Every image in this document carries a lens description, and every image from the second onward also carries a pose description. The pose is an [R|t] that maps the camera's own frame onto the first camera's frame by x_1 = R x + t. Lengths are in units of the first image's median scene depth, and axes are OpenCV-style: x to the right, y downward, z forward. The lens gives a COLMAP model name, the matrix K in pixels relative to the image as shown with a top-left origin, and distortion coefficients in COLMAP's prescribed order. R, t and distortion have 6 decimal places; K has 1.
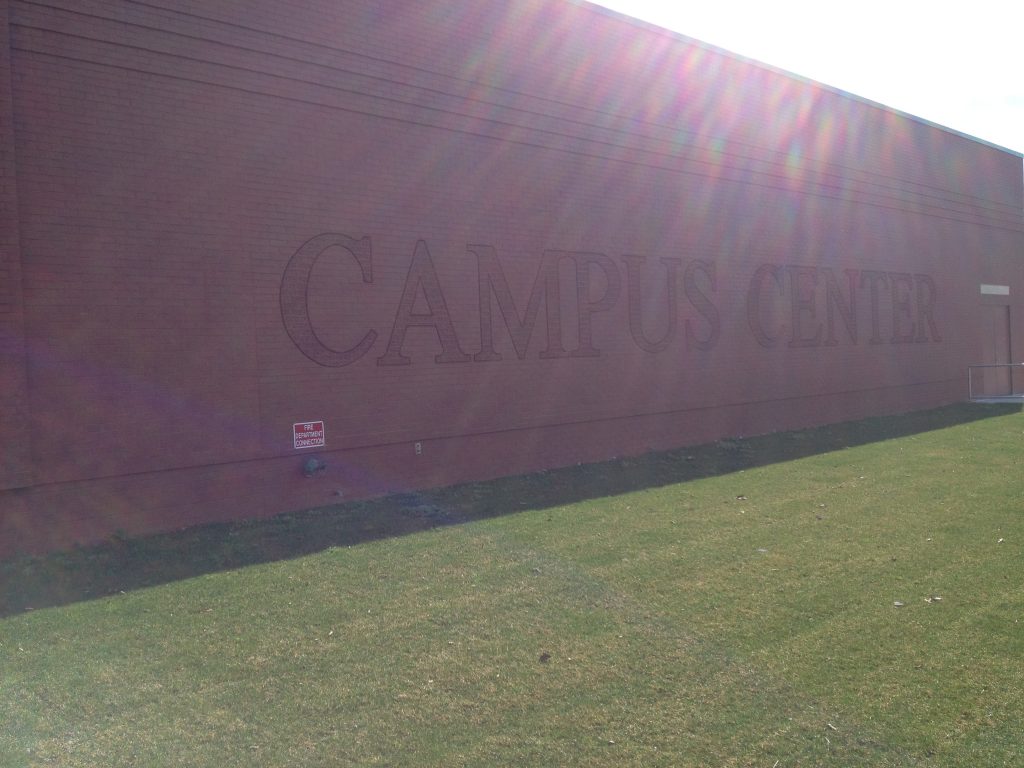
lens RADIAL K [[953.3, 0, 512.0], [0, 953.3, 384.0], [0, 0, 1]] dist [0.209883, -0.379064]
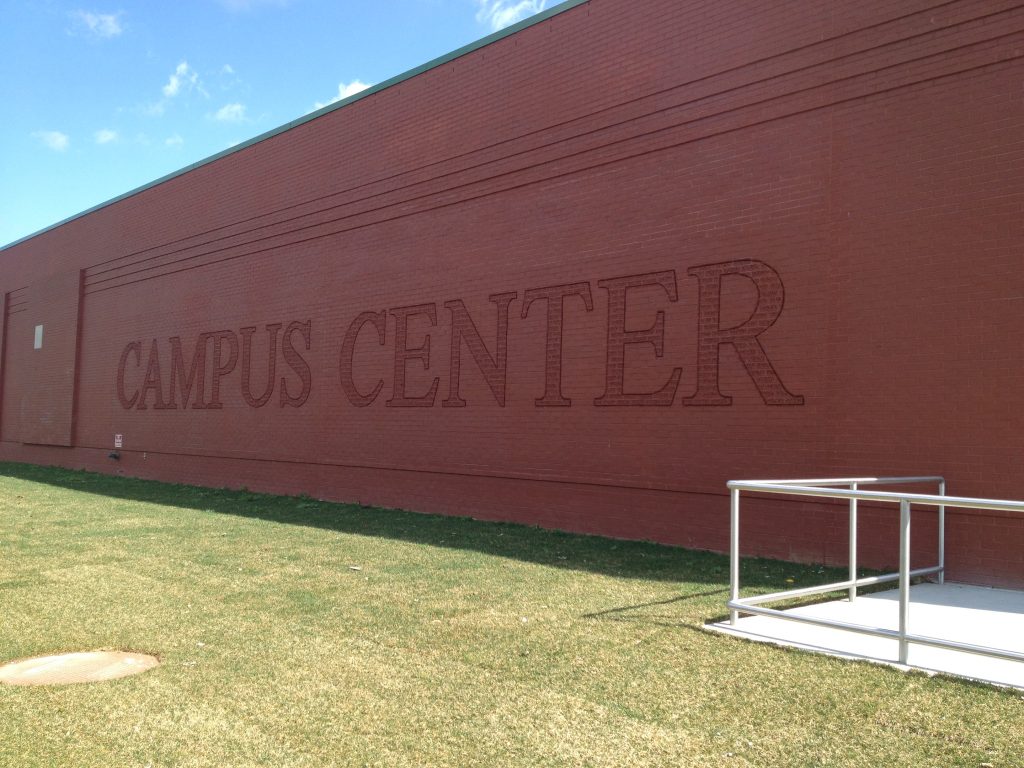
lens RADIAL K [[953.3, 0, 512.0], [0, 953.3, 384.0], [0, 0, 1]] dist [0.209883, -0.379064]
pose [[0.000450, 0.018707, -0.999825, 1.281951], [-0.021058, 0.999603, 0.018694, -0.085386], [0.999778, 0.021046, 0.000844, 1.247760]]
